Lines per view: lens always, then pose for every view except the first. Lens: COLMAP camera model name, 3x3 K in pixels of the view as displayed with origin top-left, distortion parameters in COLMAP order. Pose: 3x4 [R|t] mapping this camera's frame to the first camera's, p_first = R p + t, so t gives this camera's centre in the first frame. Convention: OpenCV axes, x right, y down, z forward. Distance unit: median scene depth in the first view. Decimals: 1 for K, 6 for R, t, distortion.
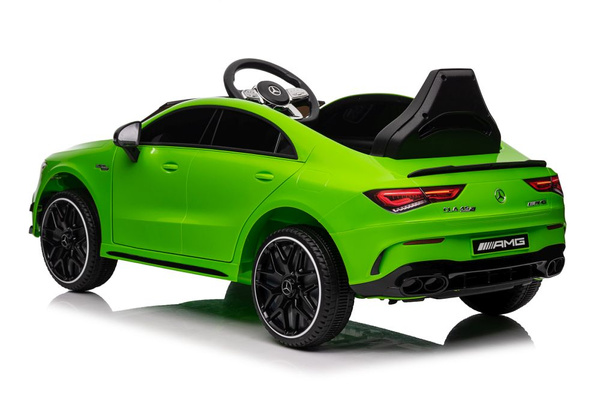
lens RADIAL K [[1459.1, 0, 299.4], [0, 1459.1, 204.0], [0, 0, 1]] dist [0.173916, 0.000000]
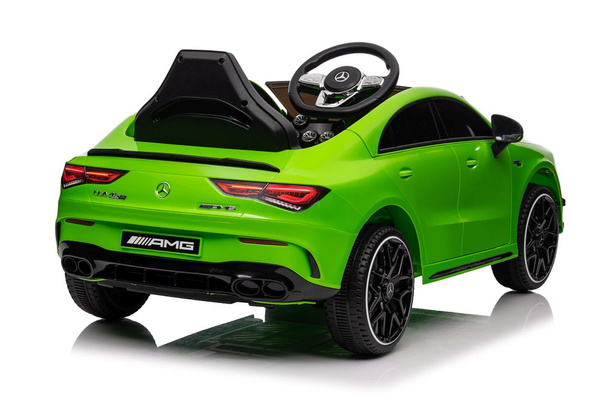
lens RADIAL K [[1459.1, 0, 302.2], [0, 1459.1, 197.6], [0, 0, 1]] dist [0.173916, 0.000000]
pose [[0.341471, 0.113723, -0.932987, 1.015439], [-0.123384, 0.989486, 0.075451, -0.080017], [0.931759, 0.089352, 0.351912, 0.763918]]
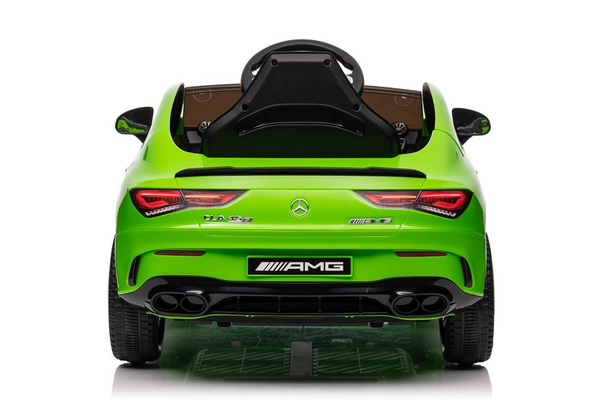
lens RADIAL K [[1459.1, 0, 298.2], [0, 1459.1, 198.6], [0, 0, 1]] dist [0.173916, 0.000000]
pose [[0.732615, 0.066212, -0.677415, 0.690753], [-0.065991, 0.997478, 0.026127, -0.031779], [0.677436, 0.025562, 0.735137, 0.400450]]
